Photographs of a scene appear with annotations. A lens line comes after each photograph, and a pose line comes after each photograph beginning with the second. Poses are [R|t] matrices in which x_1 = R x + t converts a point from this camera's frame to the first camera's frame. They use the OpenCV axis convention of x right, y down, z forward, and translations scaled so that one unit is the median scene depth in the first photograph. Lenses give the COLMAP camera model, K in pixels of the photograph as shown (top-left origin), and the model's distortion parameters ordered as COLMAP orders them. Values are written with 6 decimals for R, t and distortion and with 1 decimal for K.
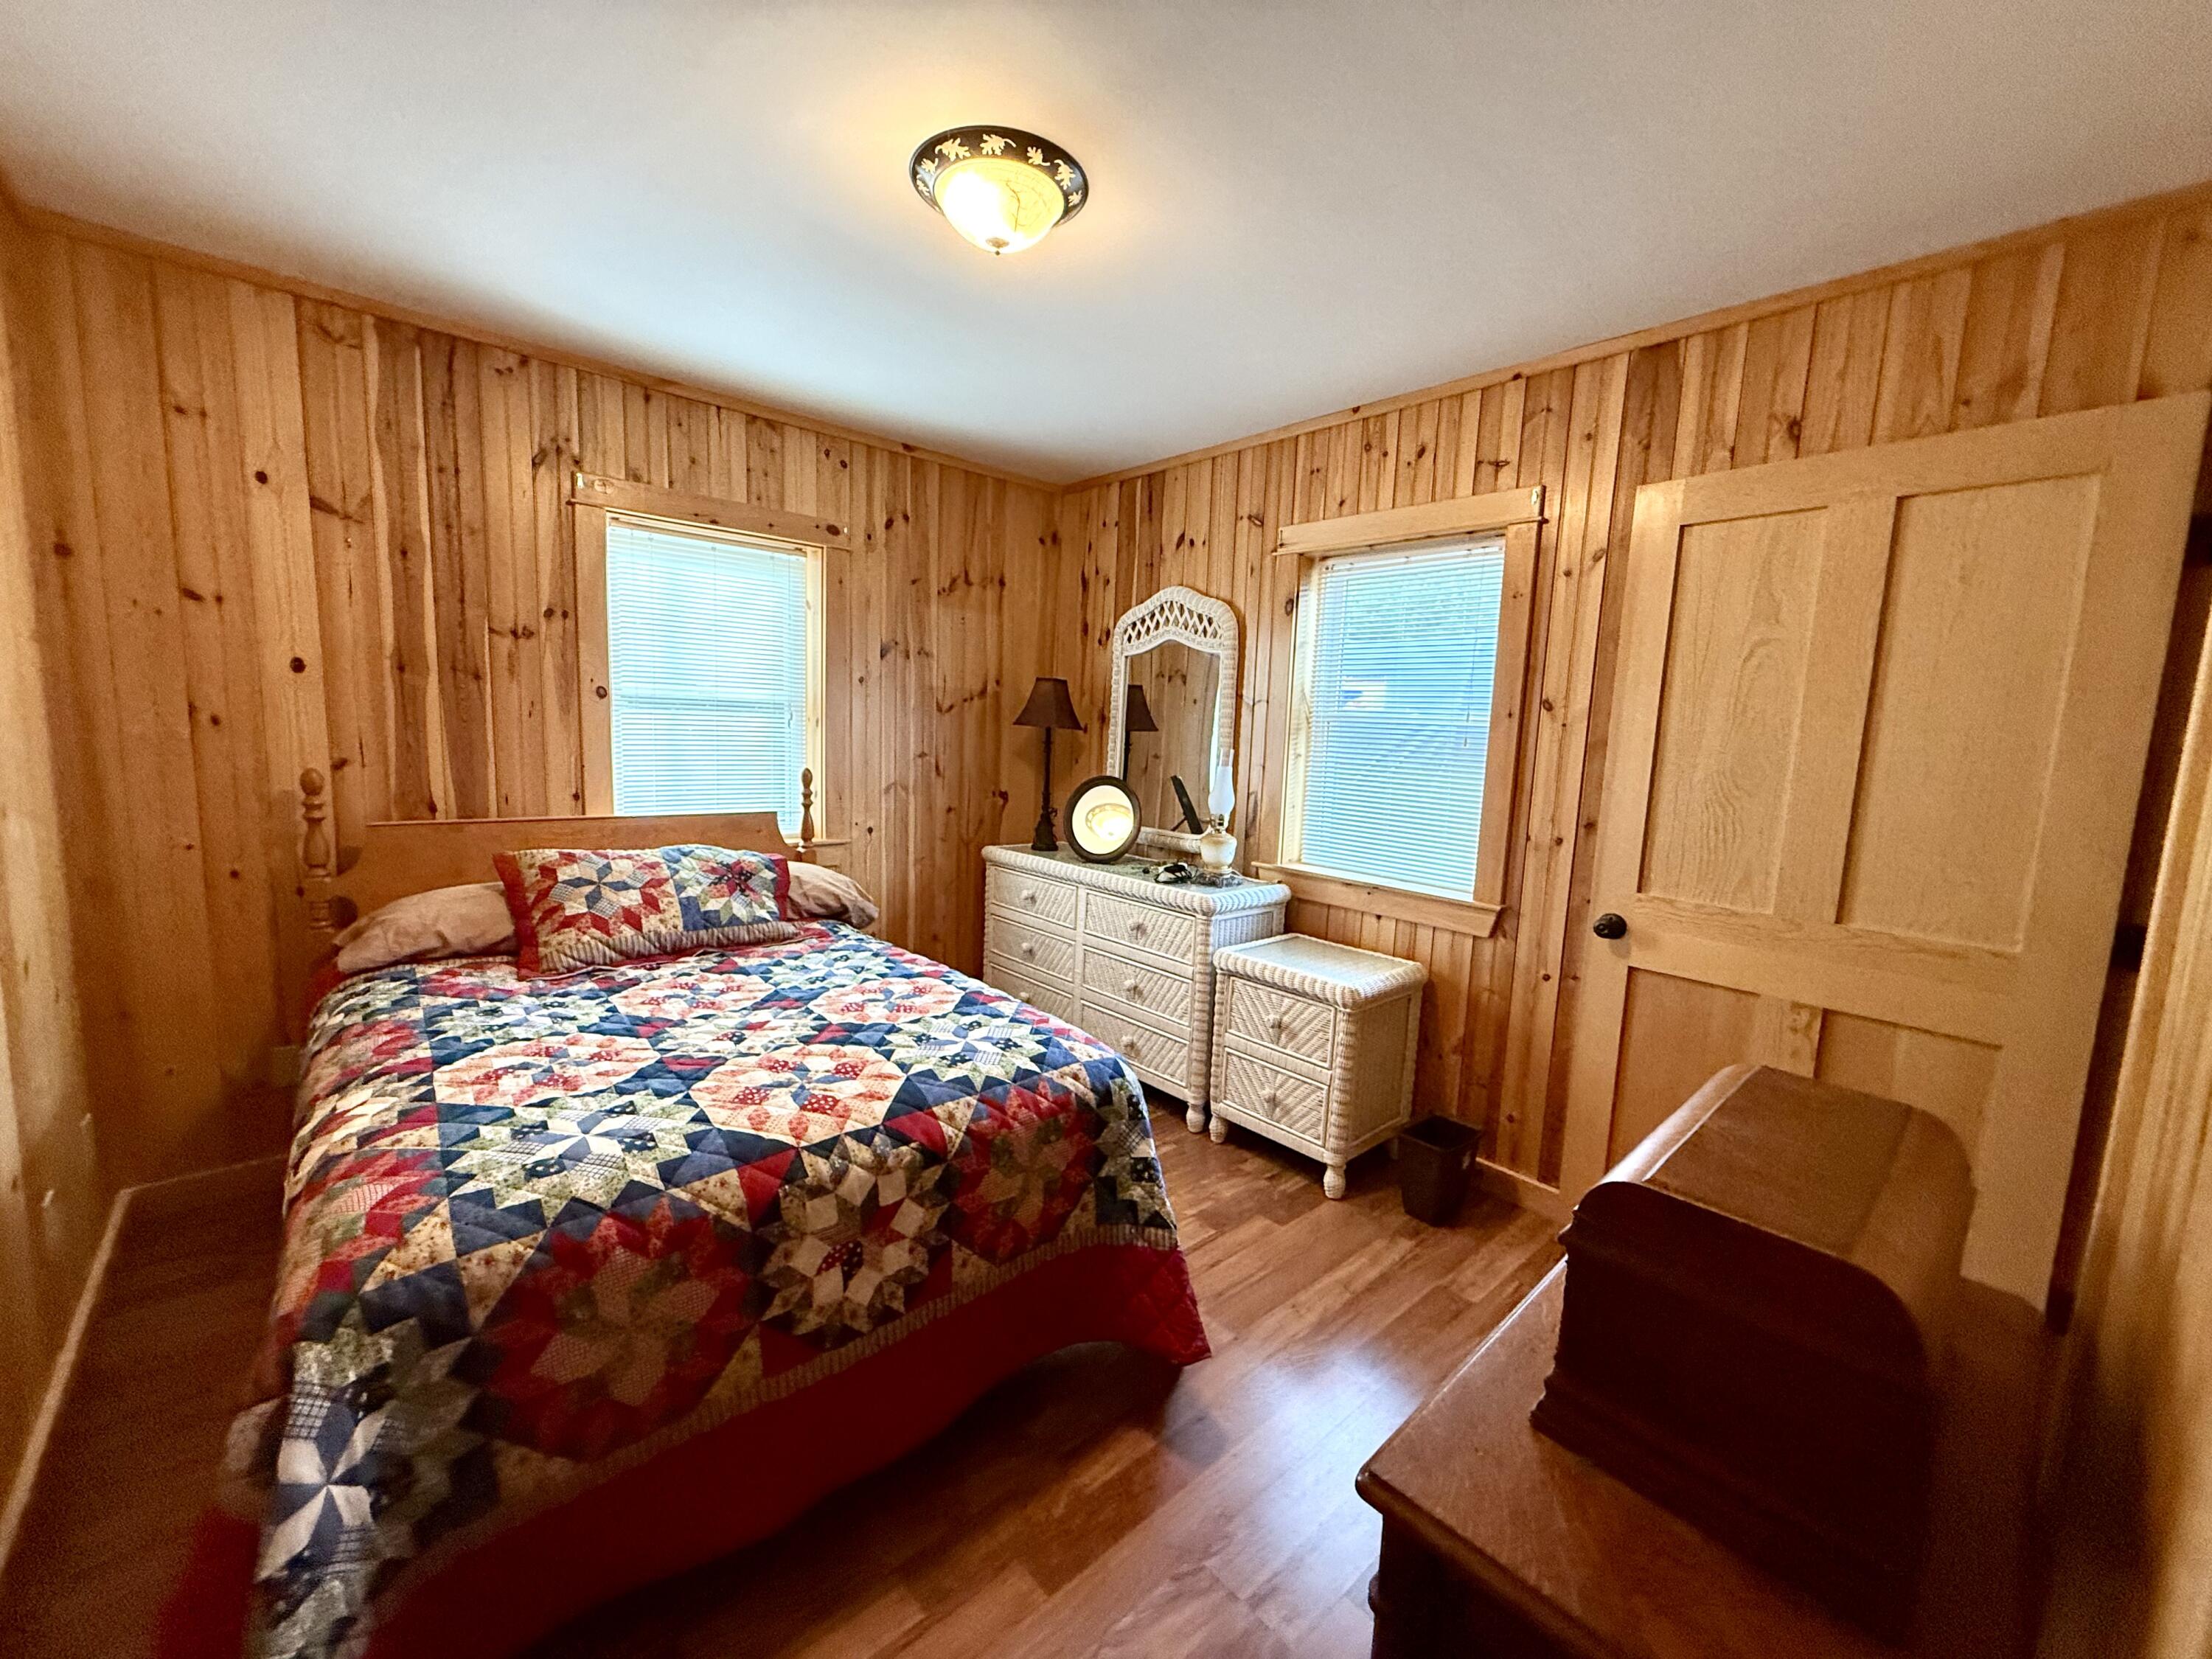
lens RADIAL K [[880.9, 0, 1108.1], [0, 880.9, 831.1], [0, 0, 1]] dist [-0.000439, 0.000315]
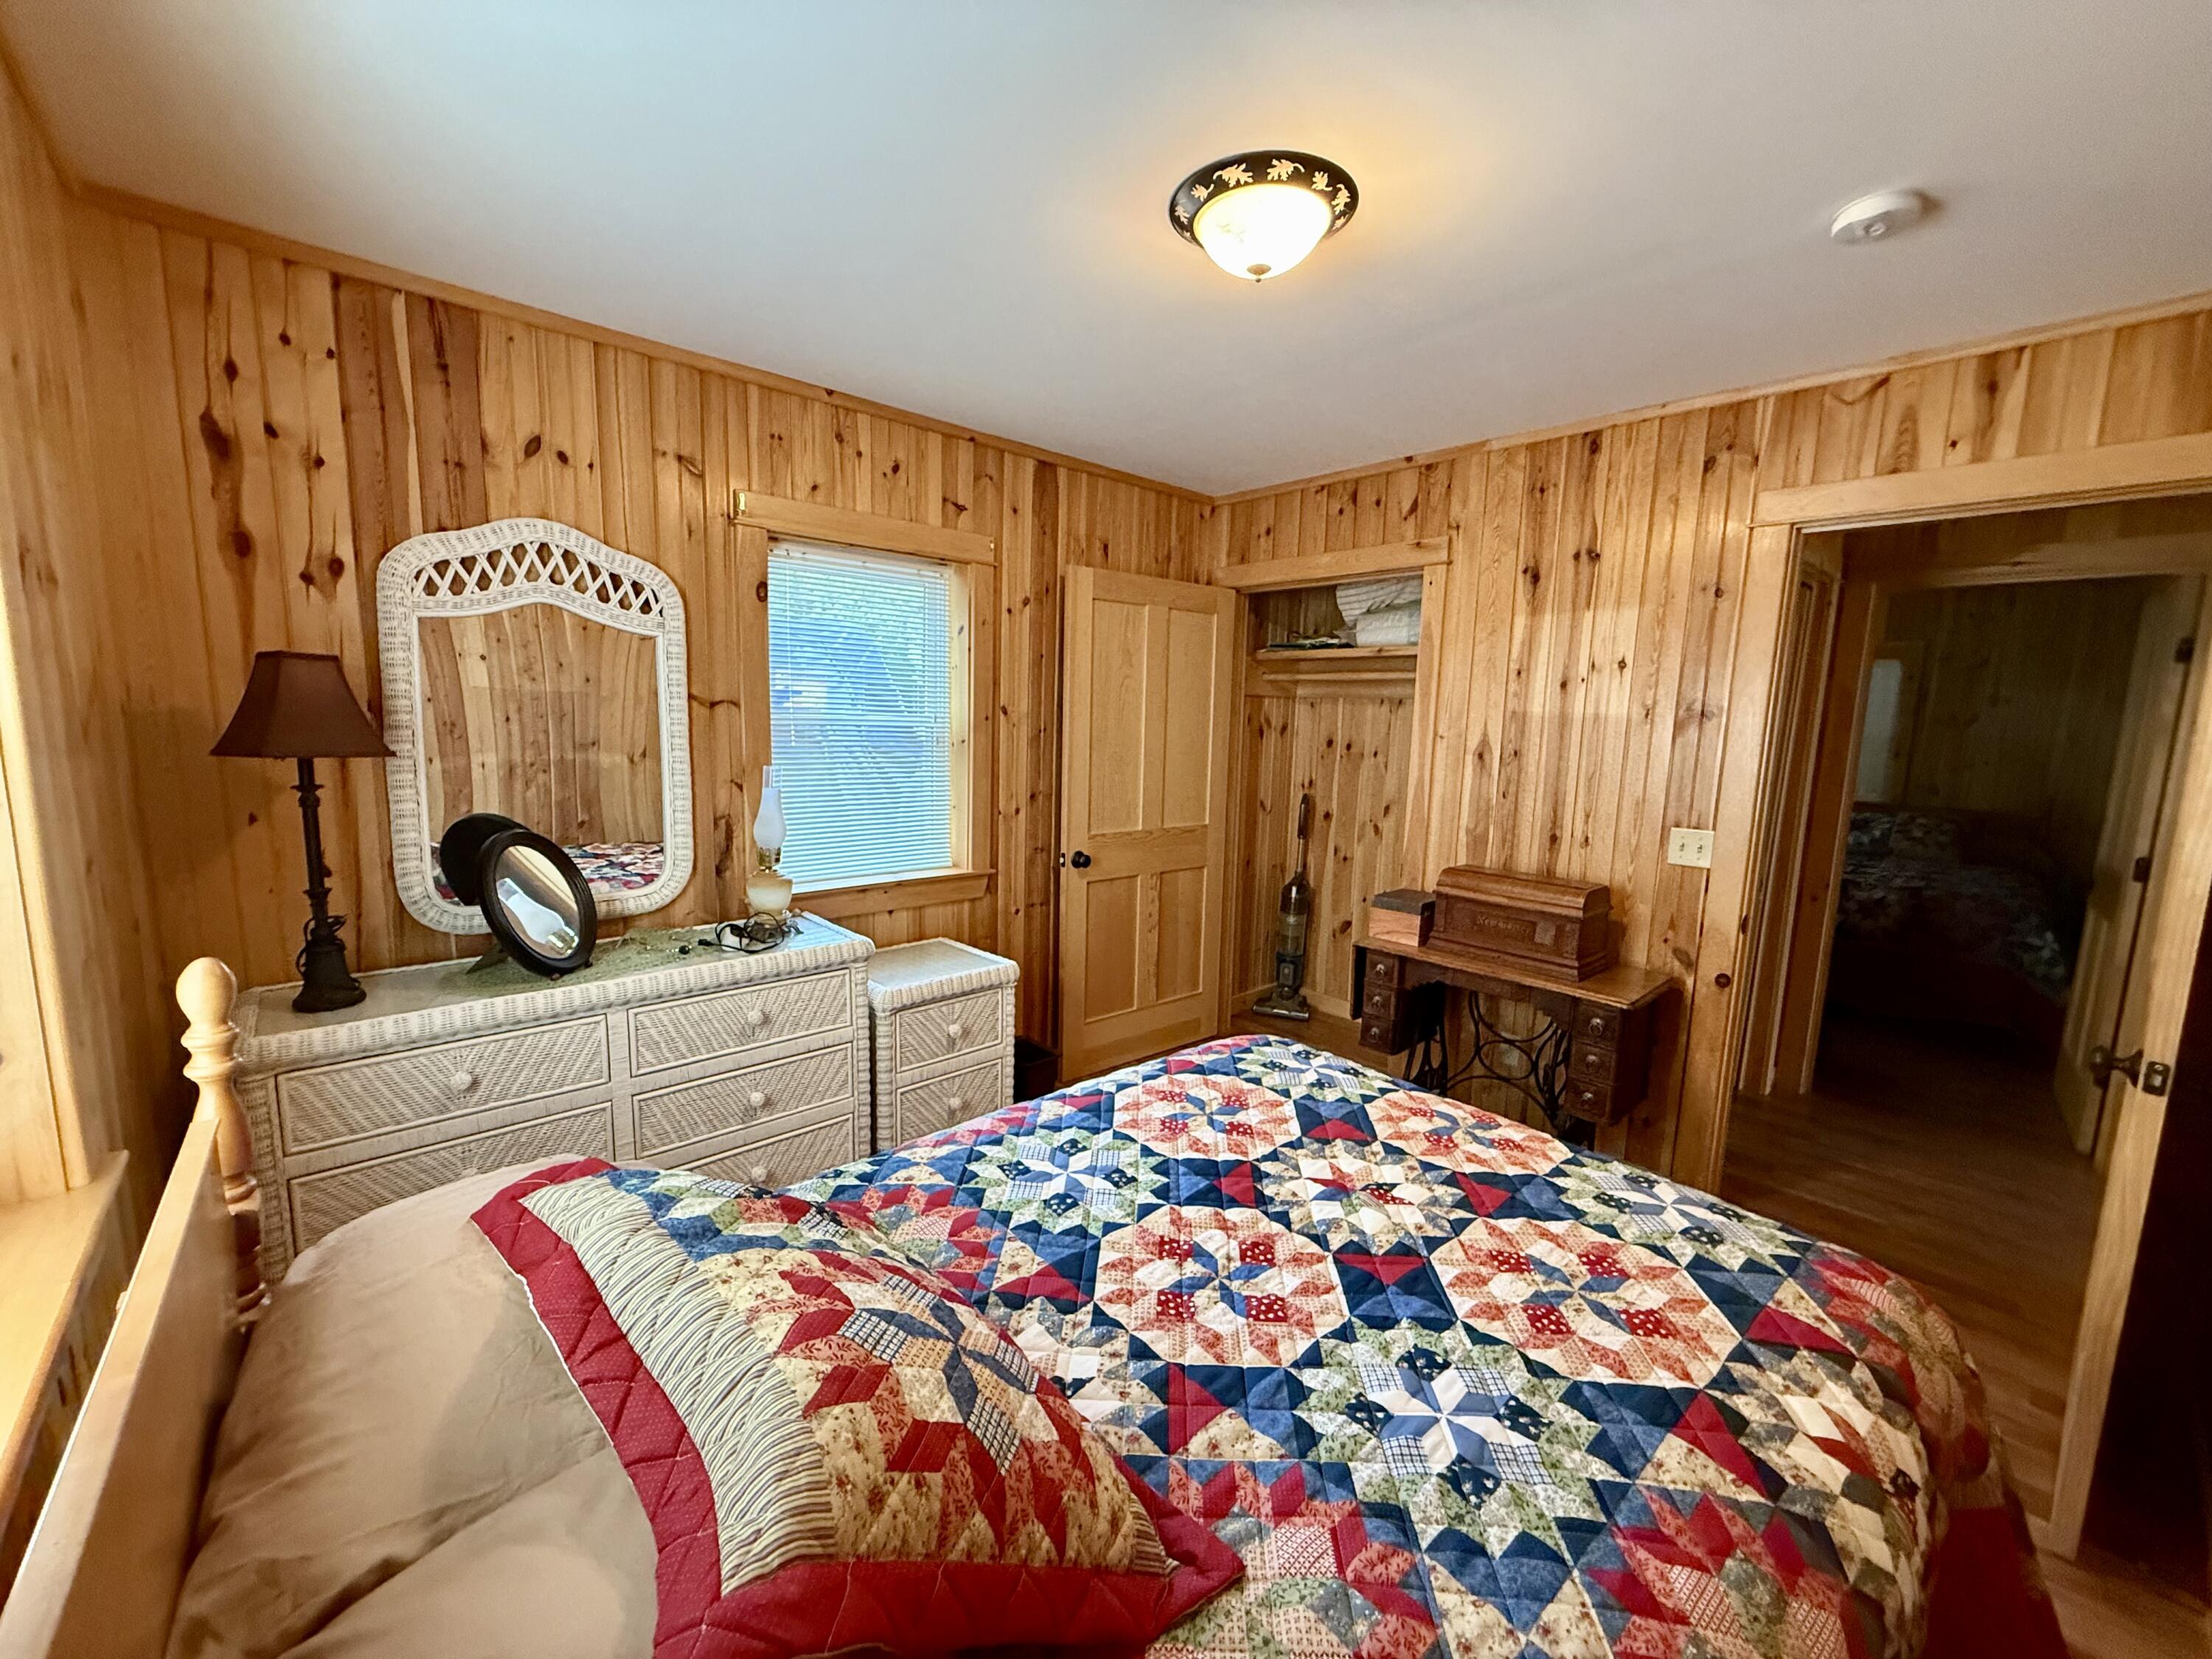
lens RADIAL K [[880.9, 0, 1102.0], [0, 880.9, 833.3], [0, 0, 1]] dist [-0.000439, 0.000315]
pose [[0.004969, -0.174713, 0.984607, -0.610163], [0.098348, 0.979931, 0.173387, -0.131015], [-0.995140, 0.095972, 0.022052, 0.628592]]
